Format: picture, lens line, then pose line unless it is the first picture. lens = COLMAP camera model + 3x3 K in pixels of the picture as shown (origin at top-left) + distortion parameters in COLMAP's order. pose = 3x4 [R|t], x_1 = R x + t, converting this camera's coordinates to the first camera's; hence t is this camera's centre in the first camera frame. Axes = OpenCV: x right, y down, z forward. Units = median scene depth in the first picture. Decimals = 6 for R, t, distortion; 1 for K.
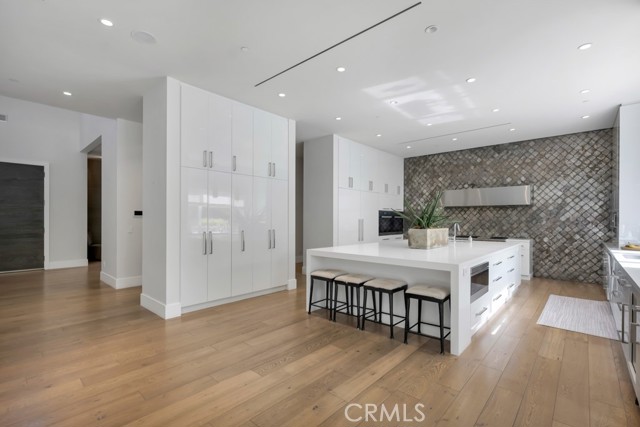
lens RADIAL K [[295.5, 0, 316.5], [0, 295.5, 220.4], [0, 0, 1]] dist [0.000937, -0.000052]
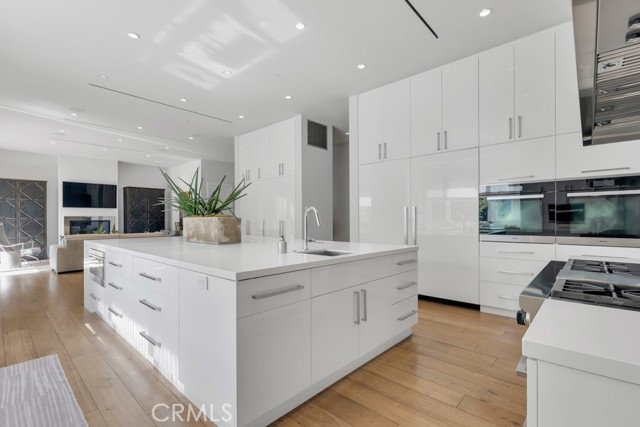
lens RADIAL K [[295.5, 0, 321.8], [0, 295.5, 220.5], [0, 0, 1]] dist [0.000937, -0.000052]
pose [[0.007016, -0.002261, -0.999973, 0.845238], [0.004433, 0.999988, -0.002230, 0.027988], [0.999966, -0.004417, 0.007026, 0.951369]]
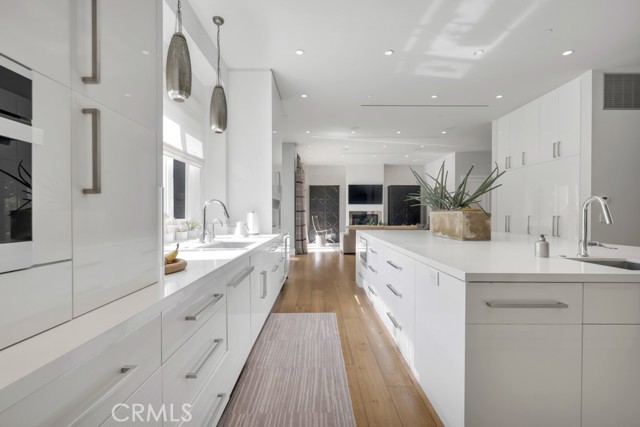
lens RADIAL K [[295.5, 0, 319.1], [0, 295.5, 216.8], [0, 0, 1]] dist [0.000937, -0.000052]
pose [[-0.733201, -0.000976, -0.680011, 0.831295], [-0.005407, 0.999976, 0.004394, 0.028457], [0.679990, 0.006898, -0.733189, 0.968071]]
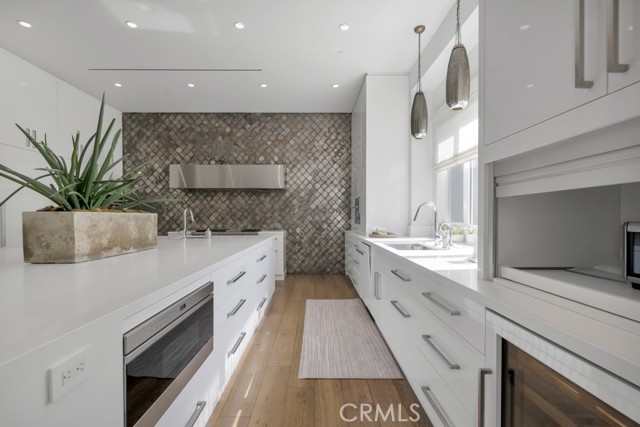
lens RADIAL K [[295.5, 0, 317.6], [0, 295.5, 219.2], [0, 0, 1]] dist [0.000937, -0.000052]
pose [[0.732295, -0.011356, 0.680893, 0.234152], [0.006423, 0.999932, 0.009769, 0.025573], [-0.680958, -0.002780, 0.732317, 0.337030]]
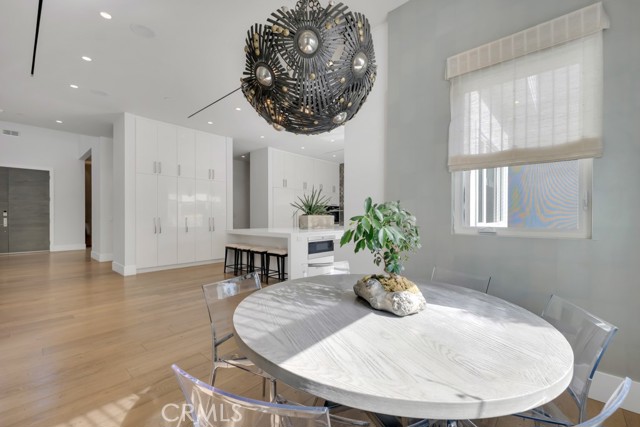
lens RADIAL K [[272.4, 0, 322.2], [0, 272.4, 218.6], [0, 0, 1]] dist [0.001377, 0.000006]
pose [[0.999880, -0.002956, 0.015230, 0.288060], [0.002882, 0.999984, 0.004889, 0.026219], [-0.015244, -0.004845, 0.999872, -0.238145]]
